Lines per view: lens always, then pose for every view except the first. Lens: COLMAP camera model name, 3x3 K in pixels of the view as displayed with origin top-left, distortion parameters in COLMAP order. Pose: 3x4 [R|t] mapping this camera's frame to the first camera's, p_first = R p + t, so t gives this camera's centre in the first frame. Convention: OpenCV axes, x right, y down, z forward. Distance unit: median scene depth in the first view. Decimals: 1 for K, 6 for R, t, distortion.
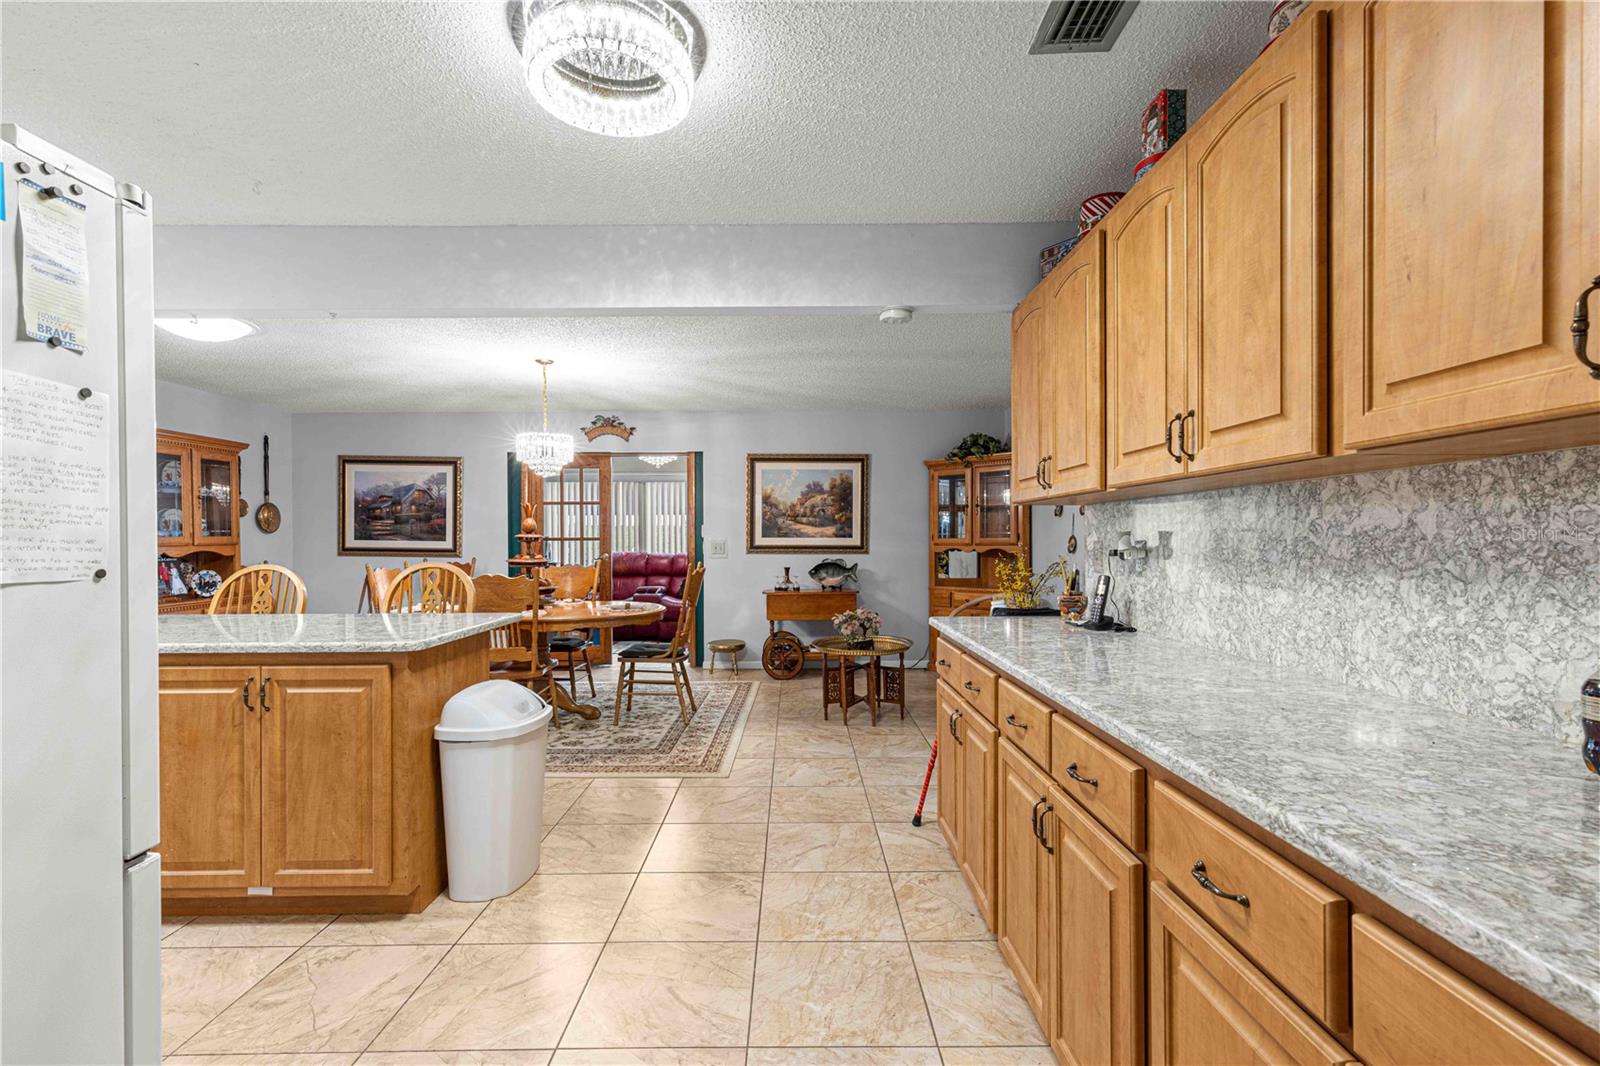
lens RADIAL K [[719.5, 0, 802.3], [0, 719.5, 536.6], [0, 0, 1]] dist [-0.002836, -0.000185]
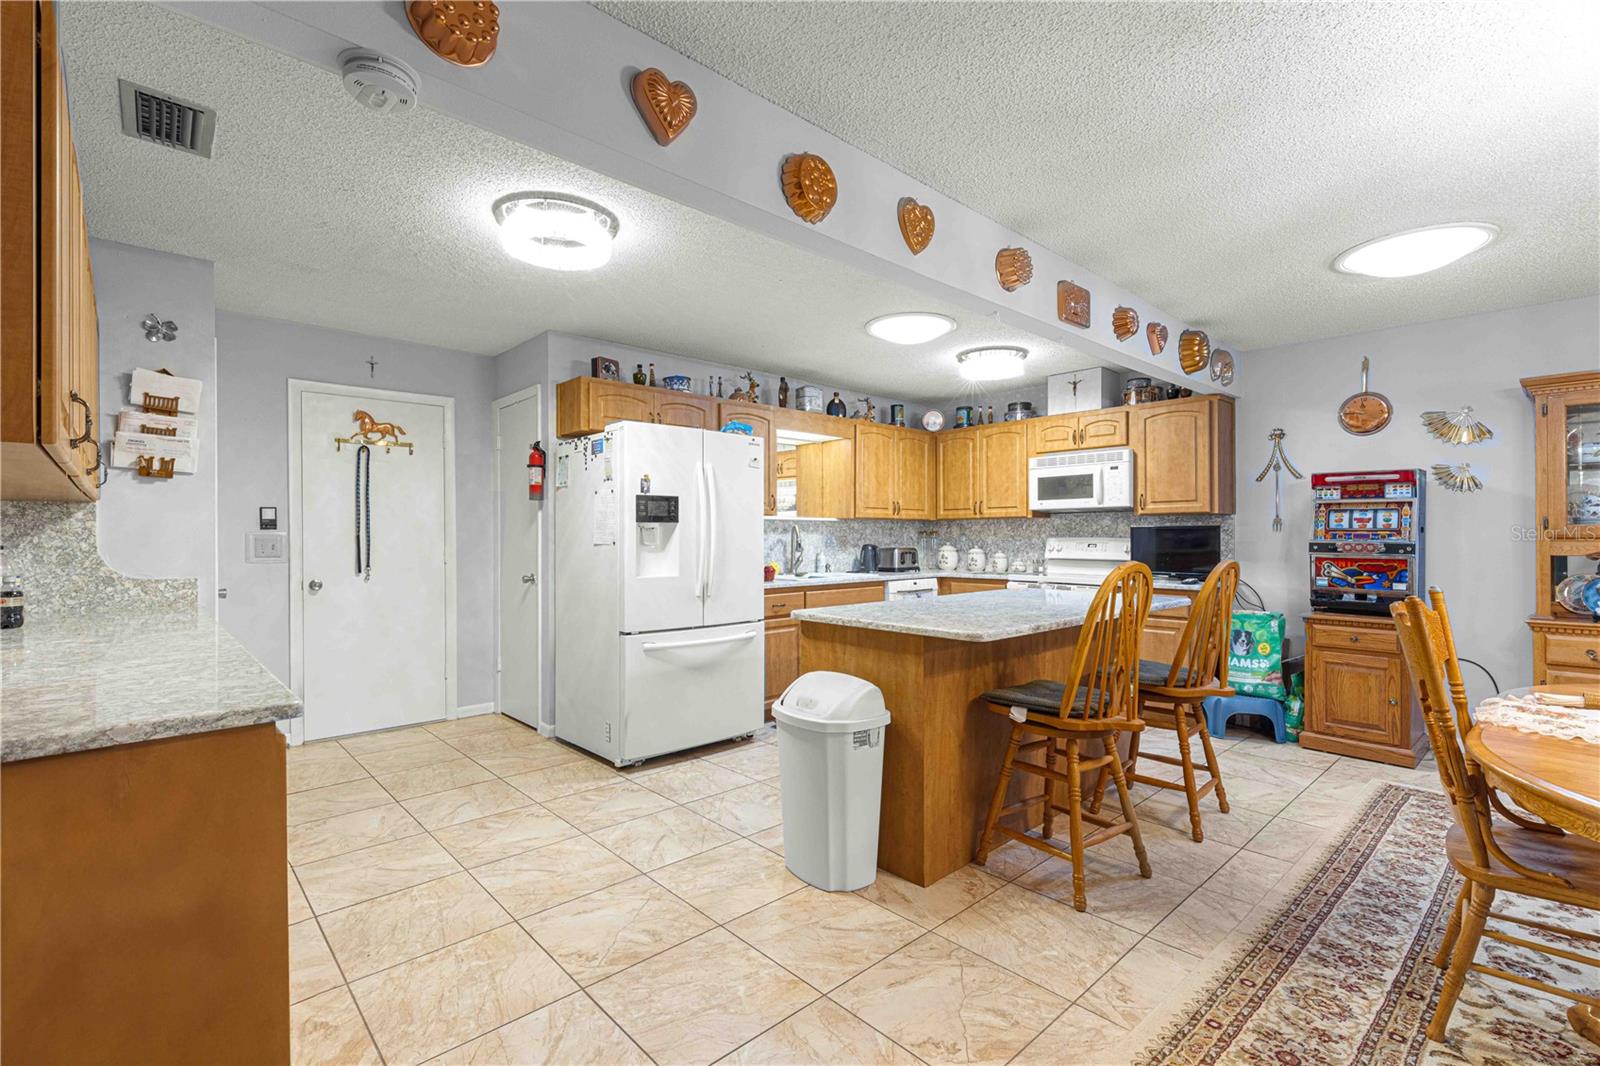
lens RADIAL K [[719.5, 0, 804.1], [0, 719.5, 533.2], [0, 0, 1]] dist [-0.002836, -0.000185]
pose [[-0.740644, 0.002053, -0.671895, 0.104741], [0.005676, 0.999979, -0.003201, 0.003343], [0.671874, -0.006184, -0.740640, 0.662638]]
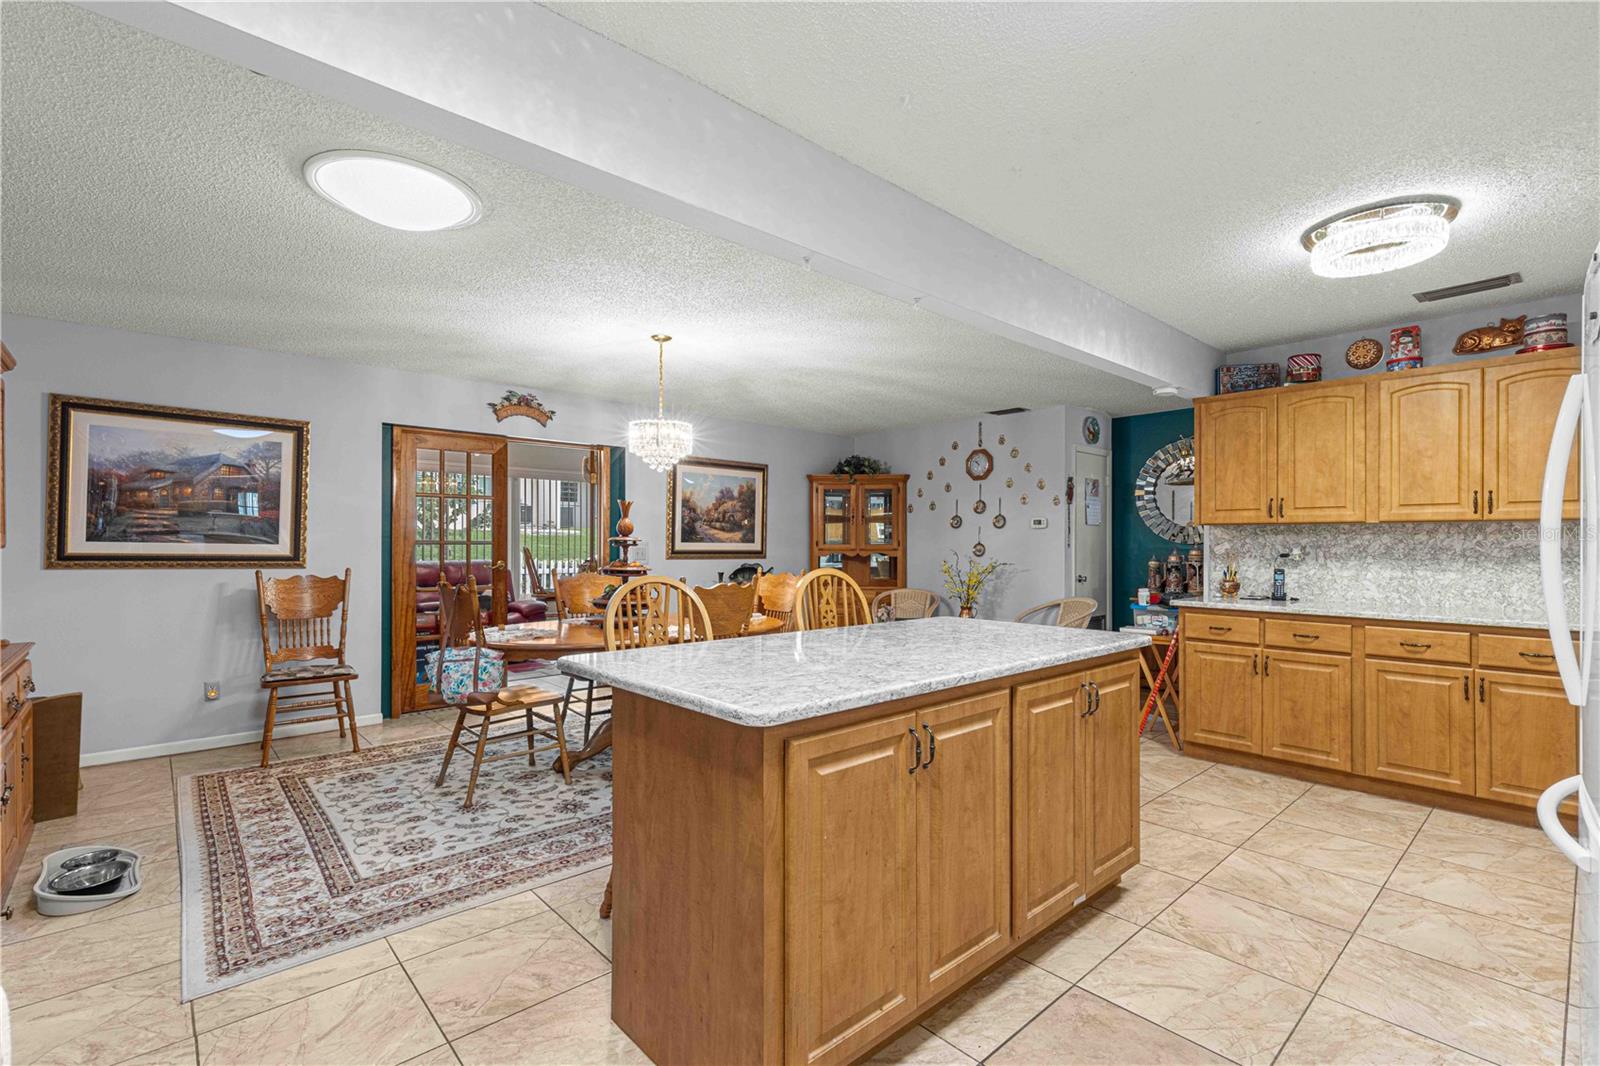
lens RADIAL K [[719.5, 0, 803.3], [0, 719.5, 539.3], [0, 0, 1]] dist [-0.002836, -0.000185]
pose [[0.747901, 0.010382, 0.663729, -0.574394], [-0.008902, 0.999945, -0.005610, 0.001102], [-0.663750, -0.001713, 0.747952, 0.172534]]
